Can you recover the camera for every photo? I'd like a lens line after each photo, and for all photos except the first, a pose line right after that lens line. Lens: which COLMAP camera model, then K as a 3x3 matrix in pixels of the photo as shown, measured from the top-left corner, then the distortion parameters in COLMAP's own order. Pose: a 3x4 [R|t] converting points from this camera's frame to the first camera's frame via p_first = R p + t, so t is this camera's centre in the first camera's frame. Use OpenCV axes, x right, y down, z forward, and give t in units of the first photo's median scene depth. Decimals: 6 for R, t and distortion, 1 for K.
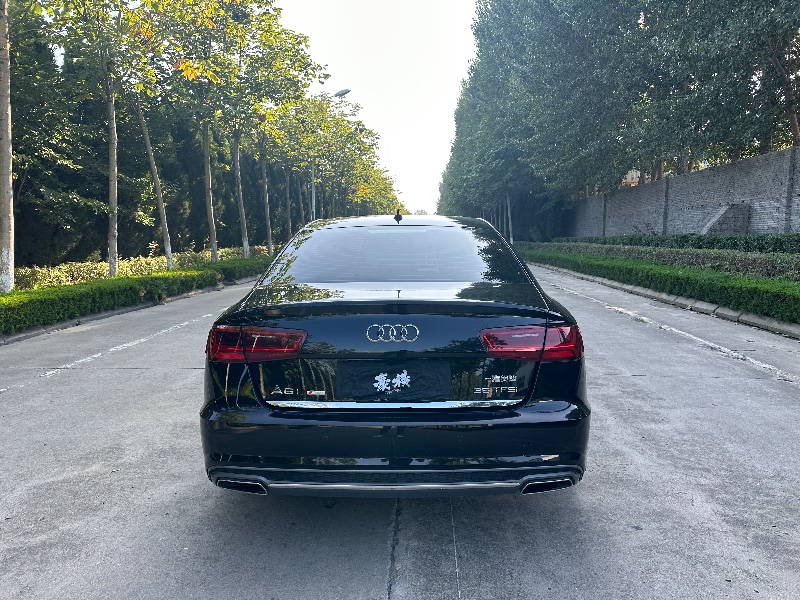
lens RADIAL K [[564.0, 0, 410.8], [0, 564.0, 303.3], [0, 0, 1]] dist [-0.007301, -0.008799]
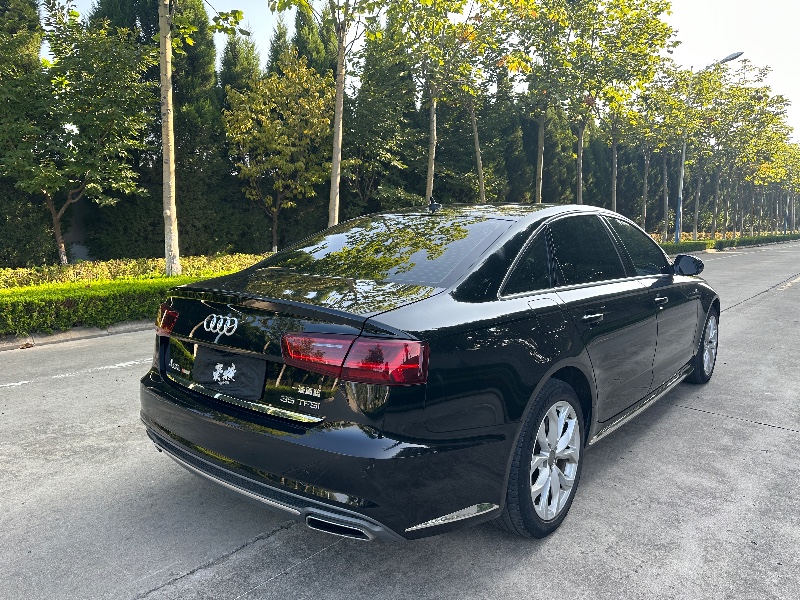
lens RADIAL K [[564.0, 0, 401.8], [0, 564.0, 299.4], [0, 0, 1]] dist [-0.007301, -0.008799]
pose [[0.766263, 0.082941, -0.637151, 0.104766], [-0.074633, 0.996411, 0.039951, -0.007050], [0.638178, 0.016939, 0.769703, 0.052659]]
